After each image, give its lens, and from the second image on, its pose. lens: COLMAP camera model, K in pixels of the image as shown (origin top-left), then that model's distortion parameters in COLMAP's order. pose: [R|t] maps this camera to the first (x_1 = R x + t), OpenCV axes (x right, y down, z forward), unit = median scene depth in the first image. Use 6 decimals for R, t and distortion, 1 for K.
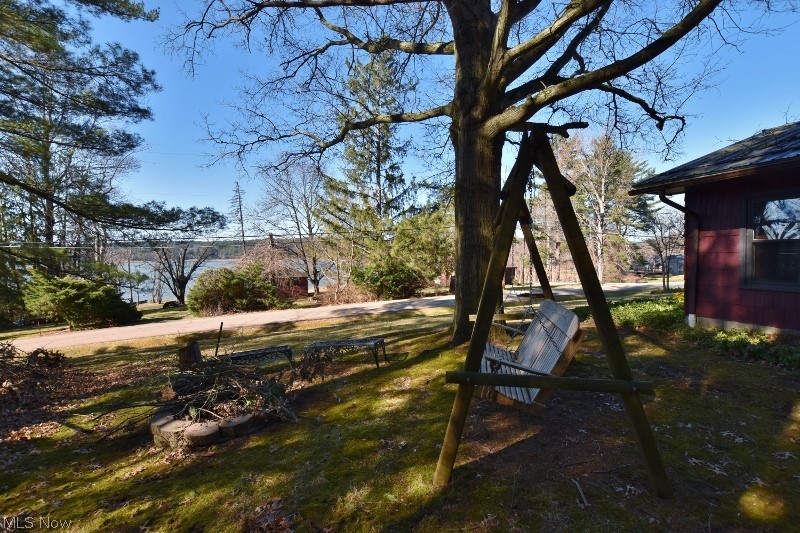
lens RADIAL K [[352.5, 0, 400.0], [0, 352.5, 266.5], [0, 0, 1]] dist [-0.024296, 0.000750]
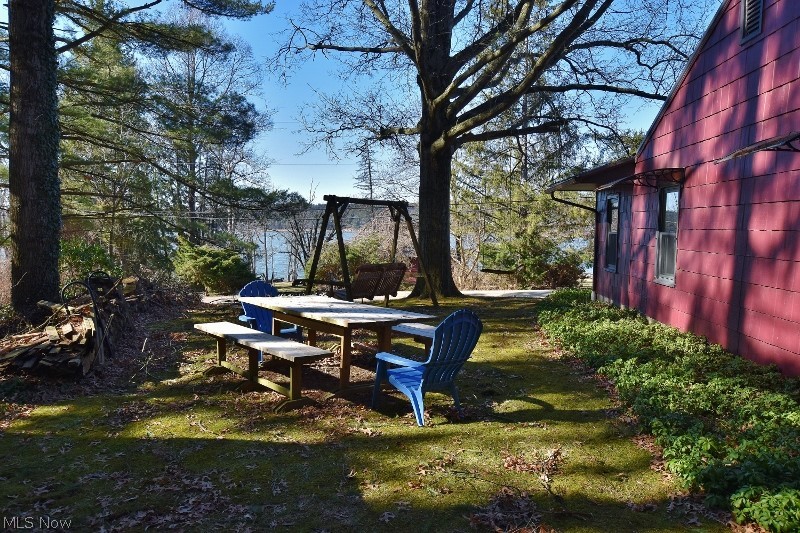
lens RADIAL K [[545.5, 0, 400.0], [0, 545.5, 266.5], [0, 0, 1]] dist [-0.002264, 0.000246]
pose [[0.909379, 0.052343, -0.412662, 0.250832], [-0.035848, 0.998222, 0.047619, -0.005630], [0.414421, -0.028510, 0.909639, -0.255942]]
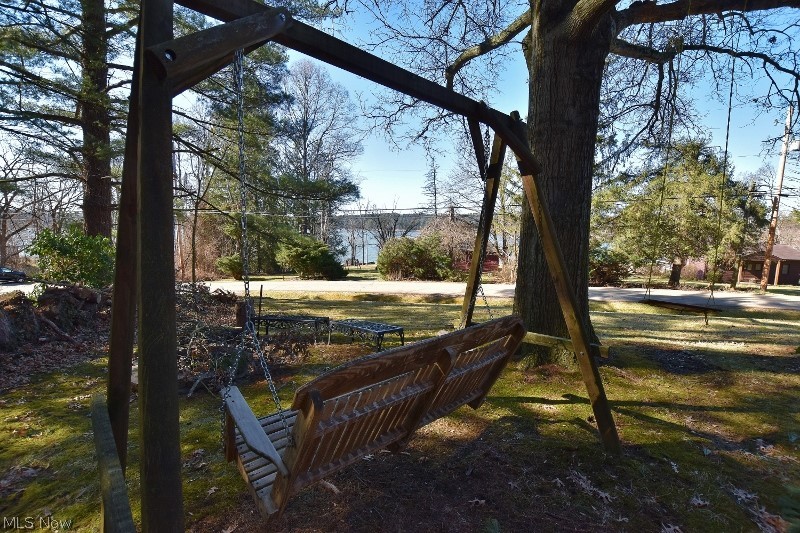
lens RADIAL K [[352.5, 0, 400.0], [0, 352.5, 266.5], [0, 0, 1]] dist [-0.024296, 0.000750]
pose [[0.834989, 0.093929, -0.542190, 0.084019], [-0.054899, 0.994627, 0.087763, -0.002355], [0.547521, -0.043516, 0.835660, 0.075544]]
